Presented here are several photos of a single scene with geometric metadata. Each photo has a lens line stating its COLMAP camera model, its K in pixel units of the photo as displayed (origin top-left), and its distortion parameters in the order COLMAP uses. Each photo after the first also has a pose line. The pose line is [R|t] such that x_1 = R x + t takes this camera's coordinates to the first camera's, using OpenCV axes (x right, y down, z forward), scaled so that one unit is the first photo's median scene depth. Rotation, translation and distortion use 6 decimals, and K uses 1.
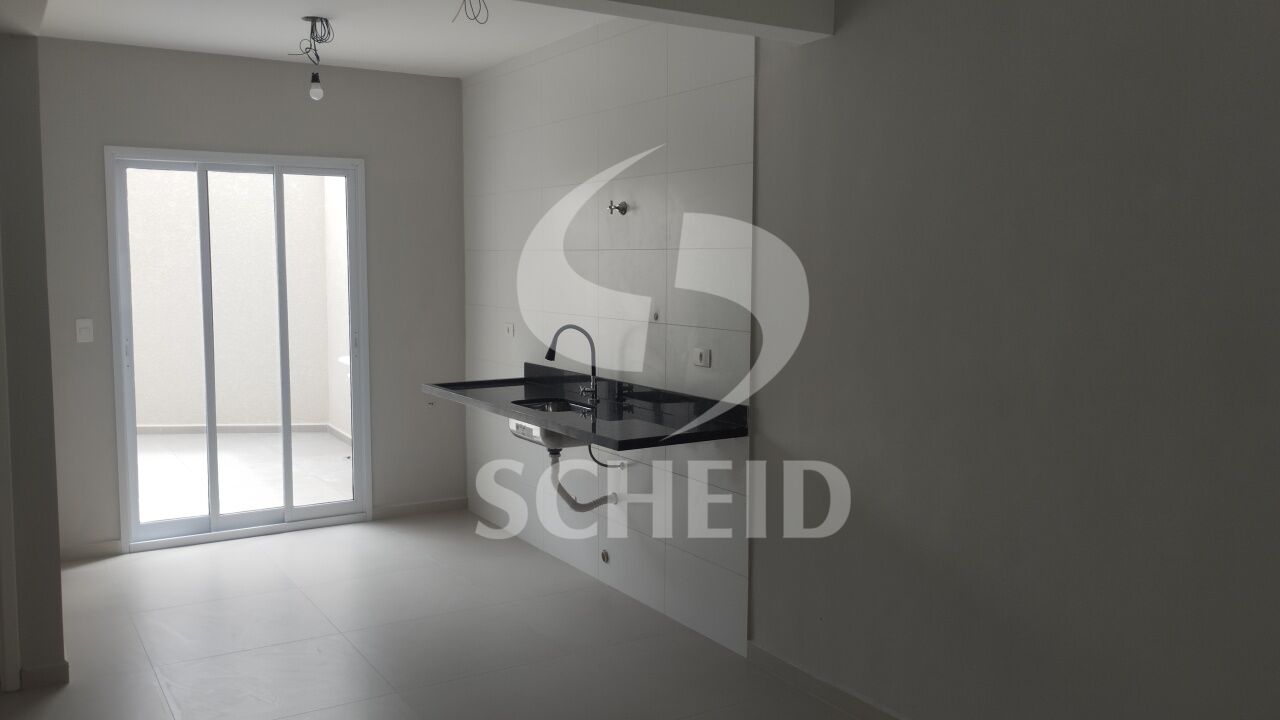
lens RADIAL K [[1068.9, 0, 640.0], [0, 1068.9, 360.0], [0, 0, 1]] dist [0.093505, -0.162035]
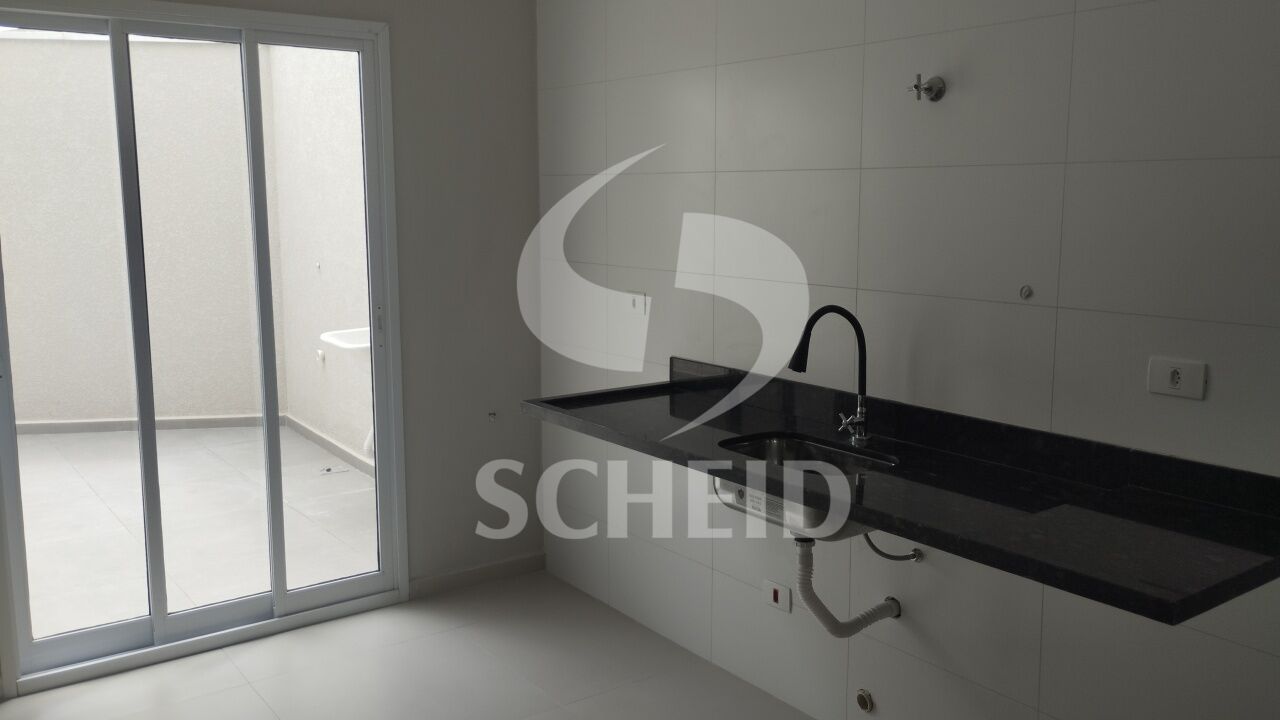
lens RADIAL K [[1068.9, 0, 640.0], [0, 1068.9, 360.0], [0, 0, 1]] dist [0.093505, -0.162035]
pose [[0.996016, -0.013711, 0.088110, -0.173085], [0.008551, 0.998240, 0.058678, -0.031303], [-0.088759, -0.057690, 0.994381, 0.373830]]
